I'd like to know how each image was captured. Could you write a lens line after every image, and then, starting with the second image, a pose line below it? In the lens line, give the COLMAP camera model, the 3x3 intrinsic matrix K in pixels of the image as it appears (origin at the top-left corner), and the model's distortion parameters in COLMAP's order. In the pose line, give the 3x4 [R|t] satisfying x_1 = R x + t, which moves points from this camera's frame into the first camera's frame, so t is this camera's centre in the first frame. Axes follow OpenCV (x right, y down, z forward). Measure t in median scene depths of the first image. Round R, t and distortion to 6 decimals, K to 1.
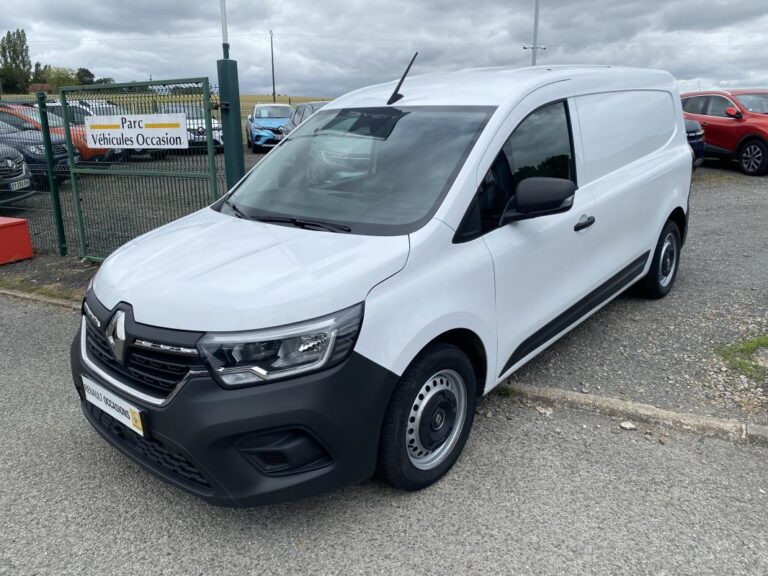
lens RADIAL K [[590.0, 0, 388.8], [0, 590.0, 286.5], [0, 0, 1]] dist [-0.000359, -0.002655]
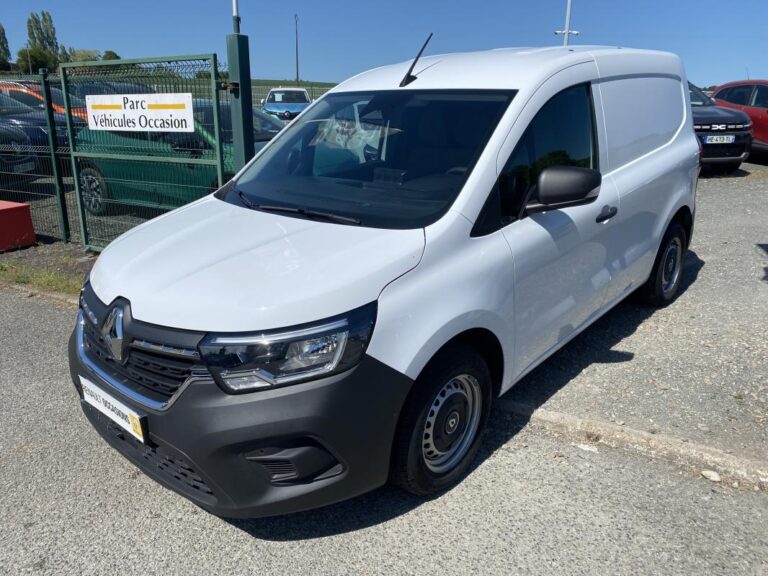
lens RADIAL K [[584.5, 0, 384.0], [0, 584.5, 288.0], [0, 0, 1]] dist [0.001640, -0.002039]
pose [[0.998996, 0.027331, -0.035485, -0.004843], [-0.026467, 0.999347, 0.024607, -0.021301], [0.036135, -0.023643, 0.999067, 0.093422]]
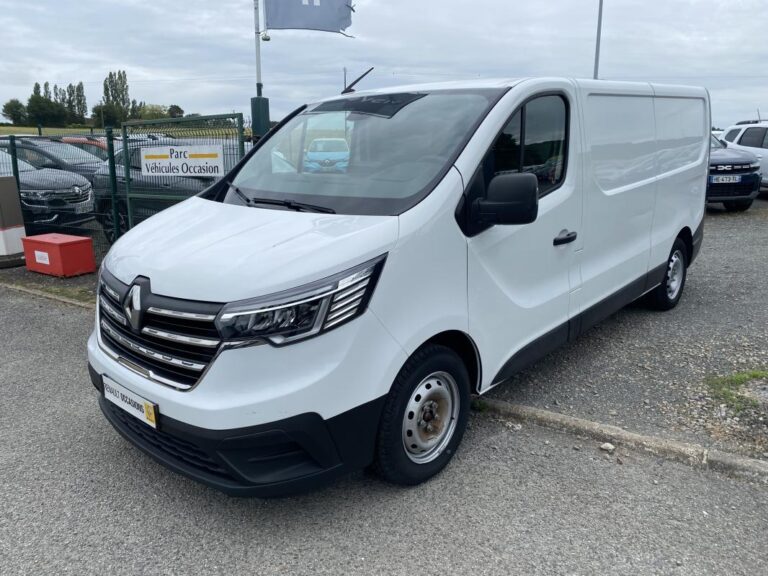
lens RADIAL K [[586.7, 0, 379.7], [0, 586.7, 287.5], [0, 0, 1]] dist [0.002861, -0.002982]
pose [[0.991106, 0.031856, -0.129206, 0.095748], [-0.038222, 0.998159, -0.047092, 0.014497], [0.127467, 0.051612, 0.990499, -0.042470]]
